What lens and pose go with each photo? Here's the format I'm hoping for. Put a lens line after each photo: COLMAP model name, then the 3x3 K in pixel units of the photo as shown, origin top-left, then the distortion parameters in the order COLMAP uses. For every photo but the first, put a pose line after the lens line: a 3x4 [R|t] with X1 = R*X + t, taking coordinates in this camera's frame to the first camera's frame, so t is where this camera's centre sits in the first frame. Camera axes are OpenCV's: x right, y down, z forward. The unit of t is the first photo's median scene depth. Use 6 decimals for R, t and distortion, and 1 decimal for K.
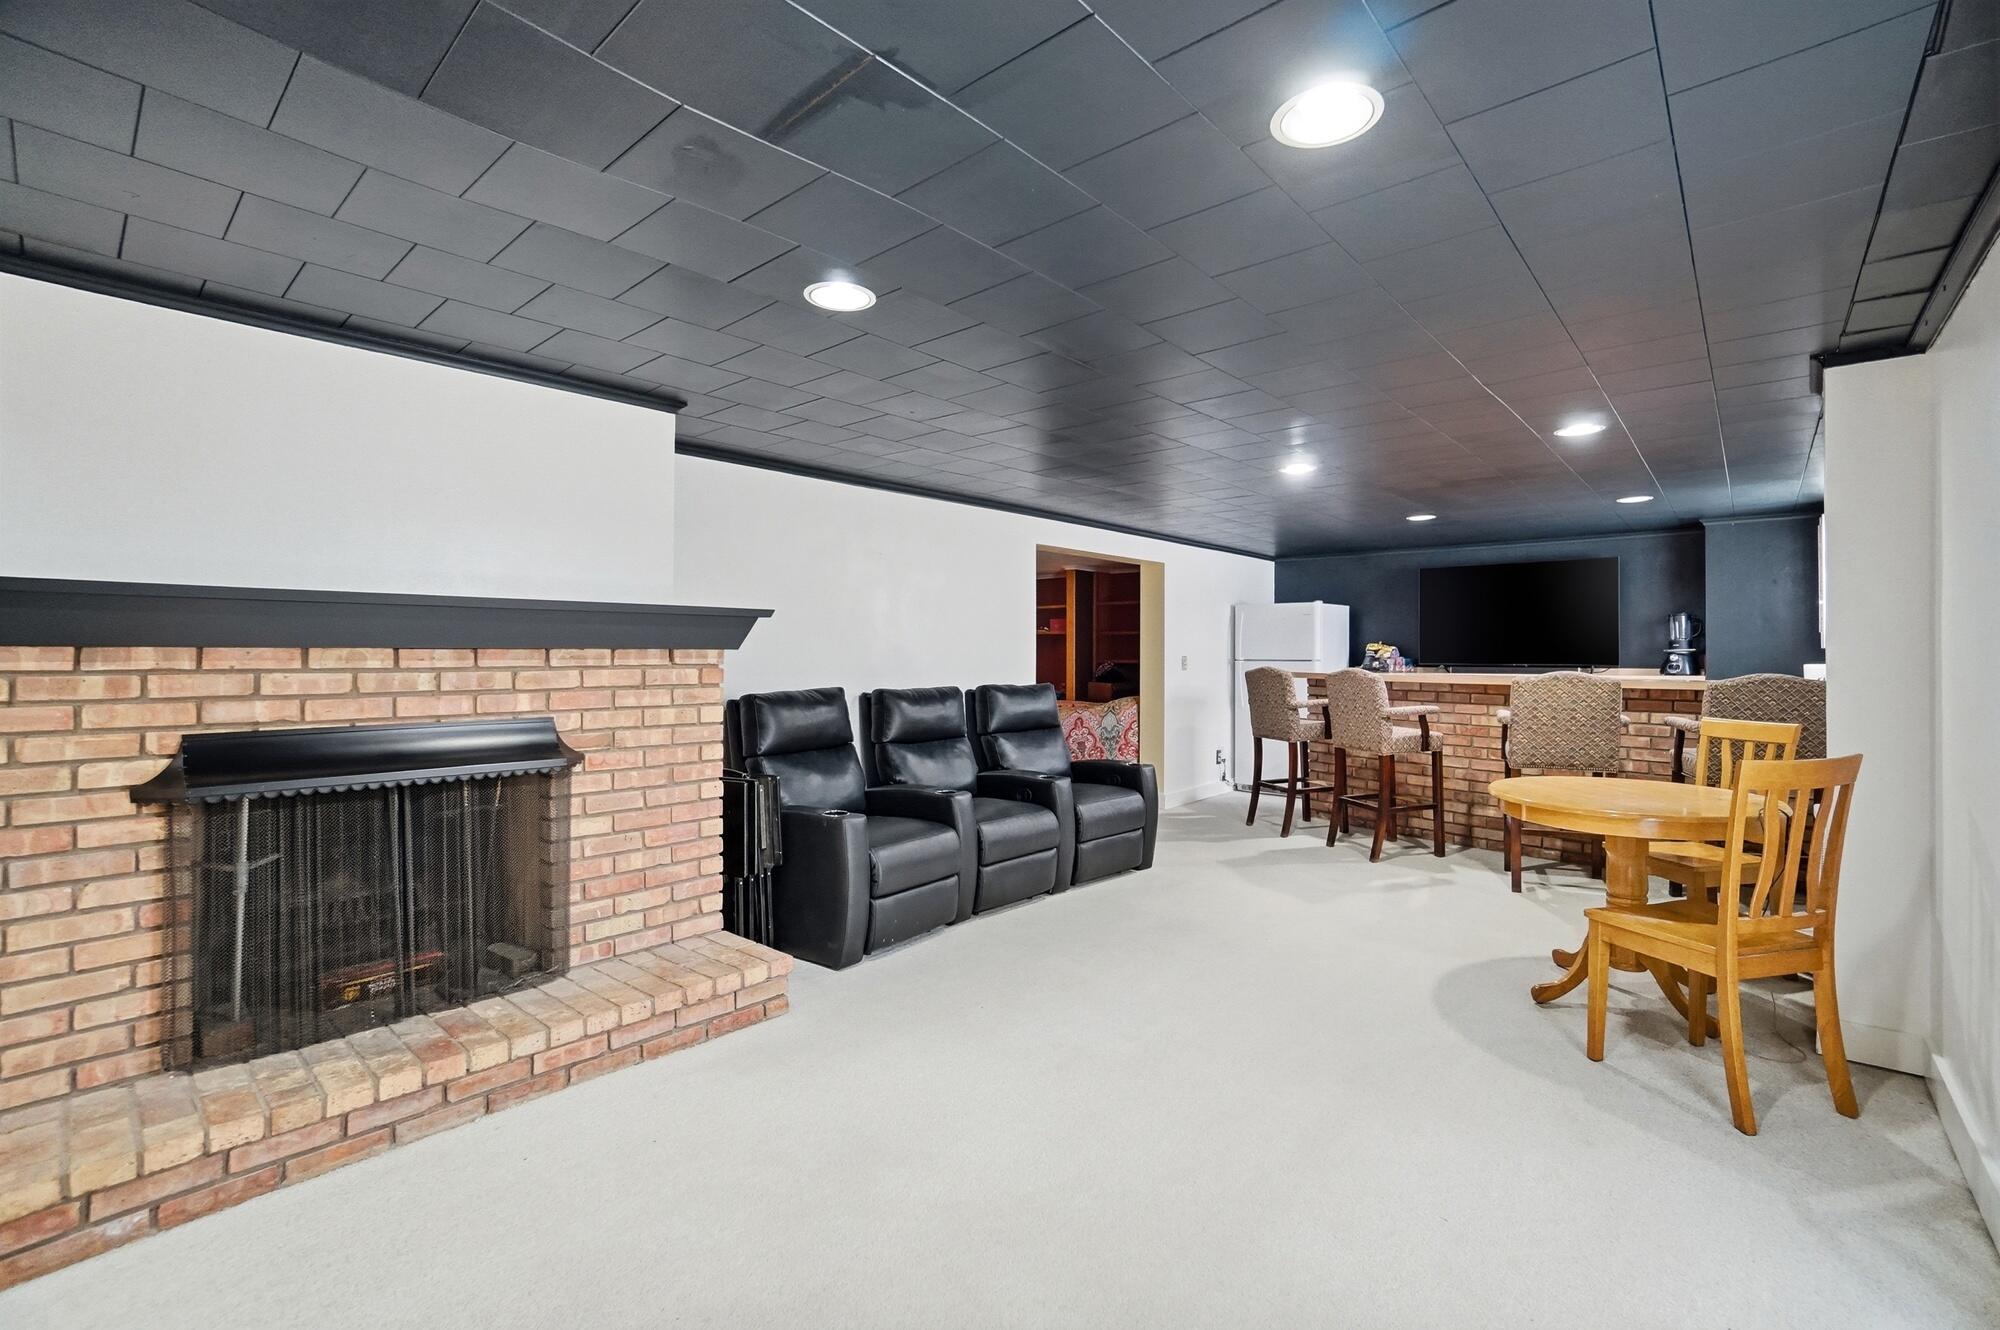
lens RADIAL K [[870.3, 0, 973.7], [0, 870.3, 664.9], [0, 0, 1]] dist [-0.066412, 0.021455]
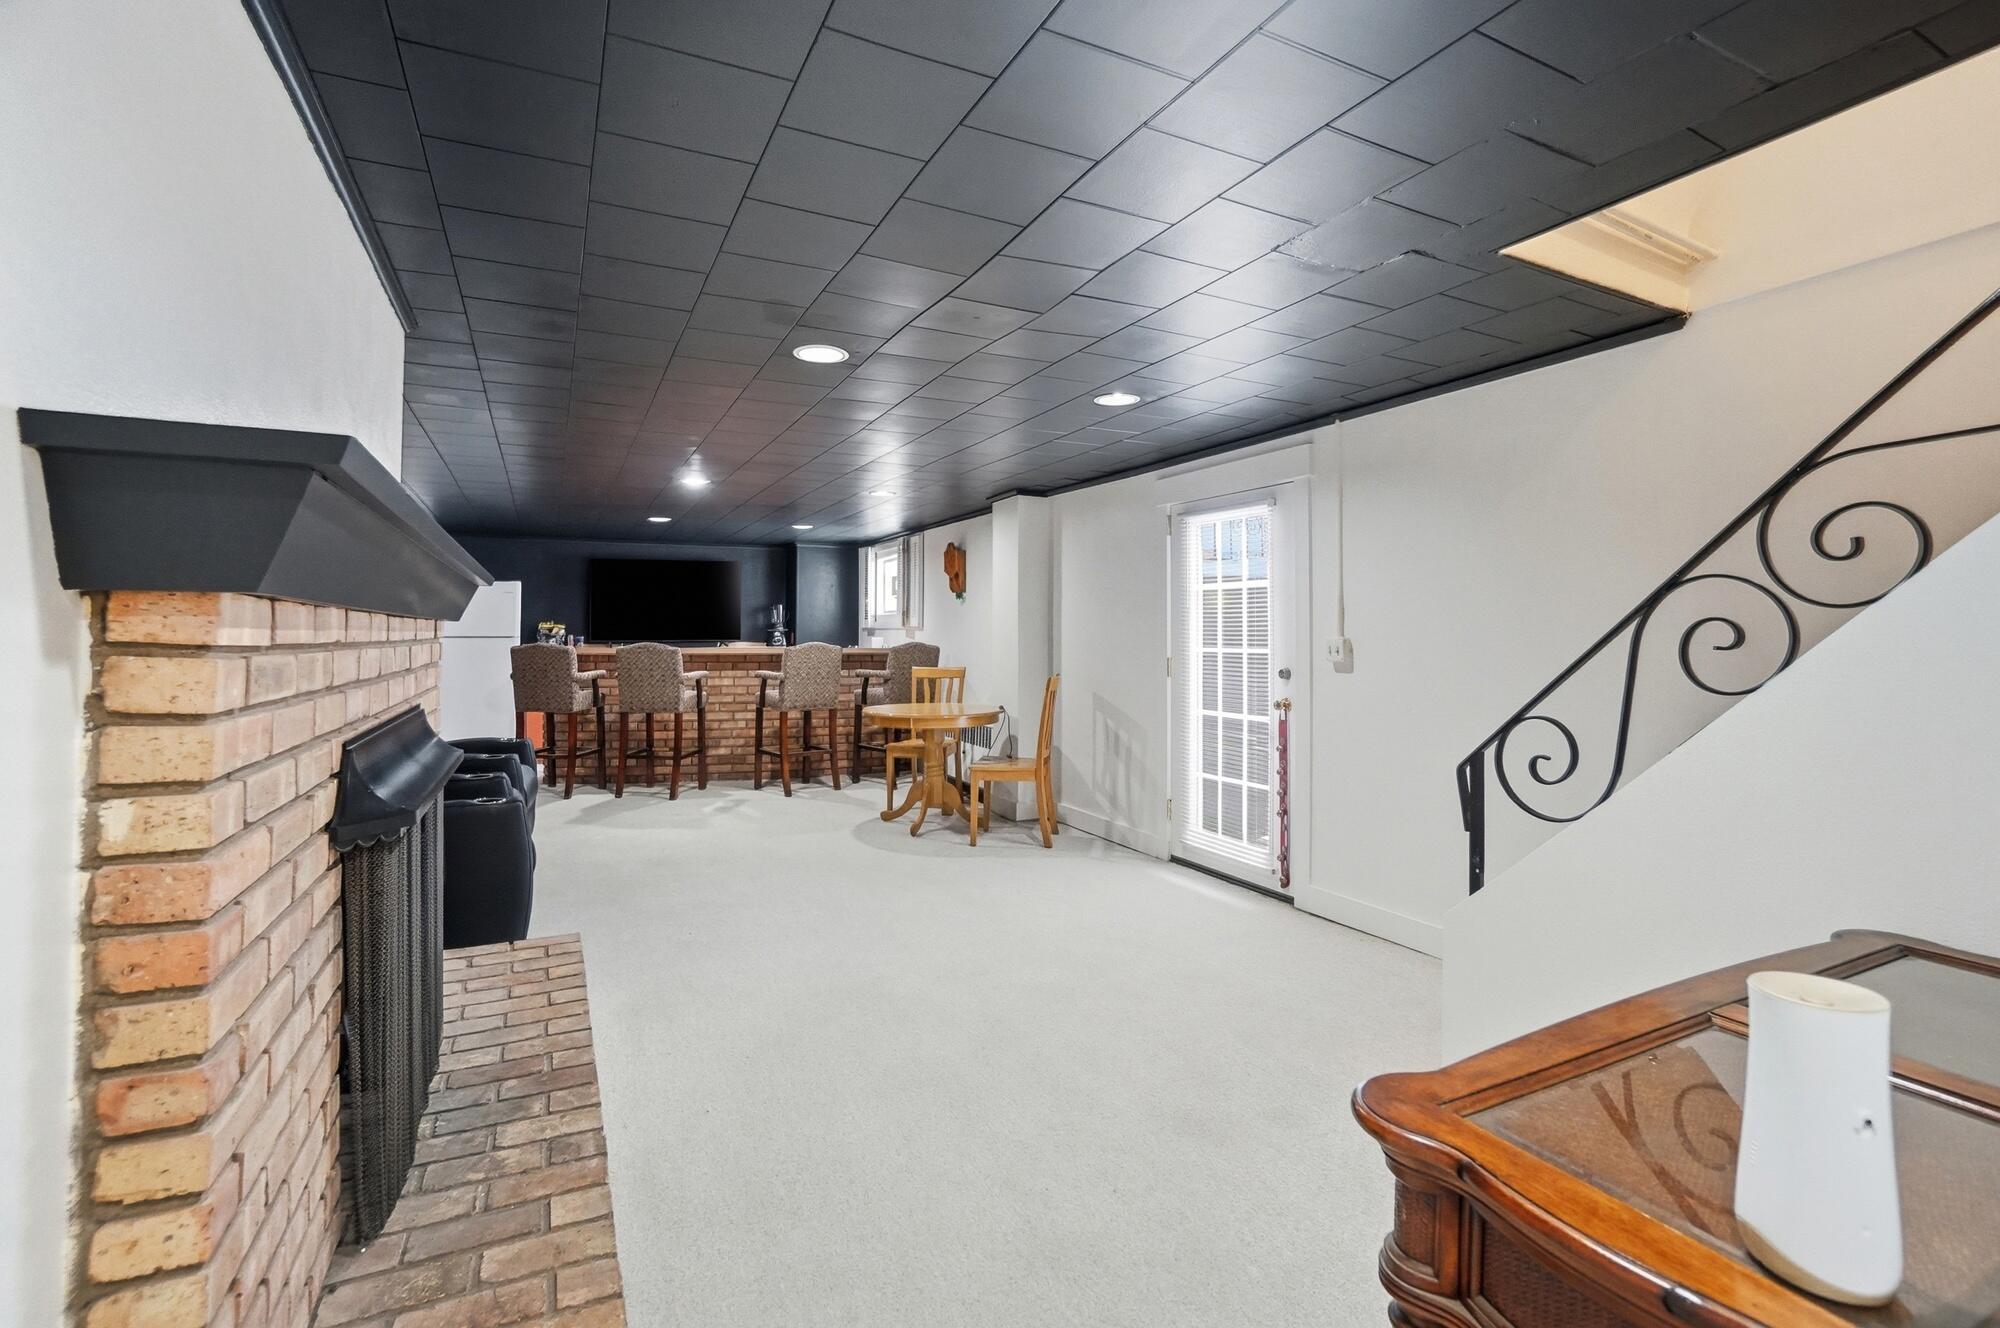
lens RADIAL K [[899.2, 0, 1000.7], [0, 899.2, 644.4], [0, 0, 1]] dist [-0.065642, 0.024482]
pose [[0.355903, -0.010266, 0.934466, -1.024640], [0.010098, 0.999924, 0.007139, 0.002152], [-0.934468, 0.006895, 0.355980, 0.190141]]
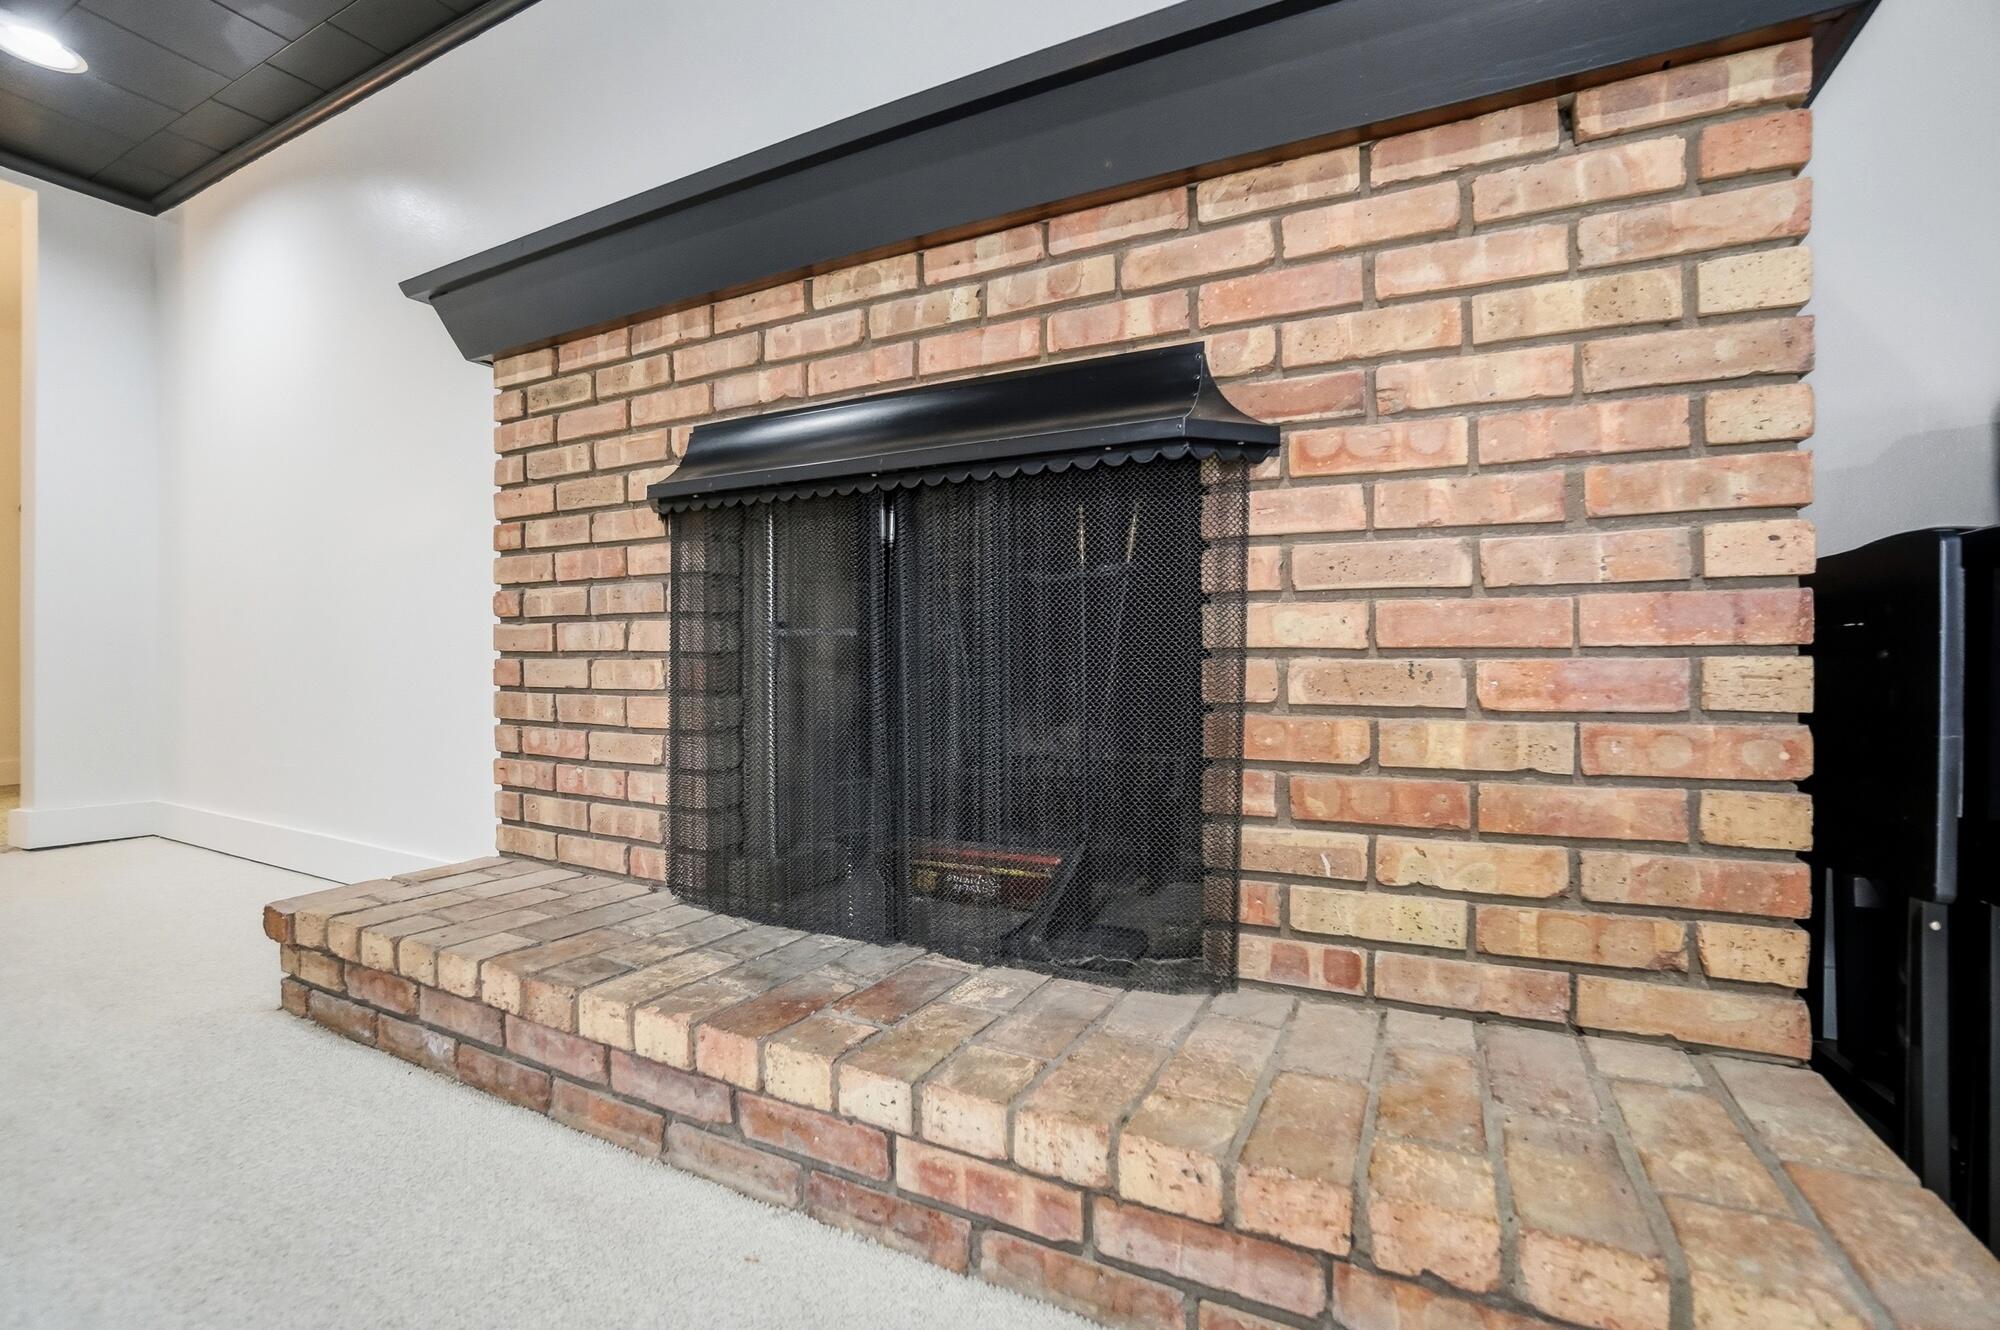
lens RADIAL K [[899.2, 0, 1000.7], [0, 899.2, 645.4], [0, 0, 1]] dist [-0.065642, 0.024482]
pose [[0.253351, -0.004061, -0.967366, -0.103374], [-0.004203, 0.999977, -0.005298, 0.200392], [0.967365, 0.005408, 0.253328, 0.773861]]
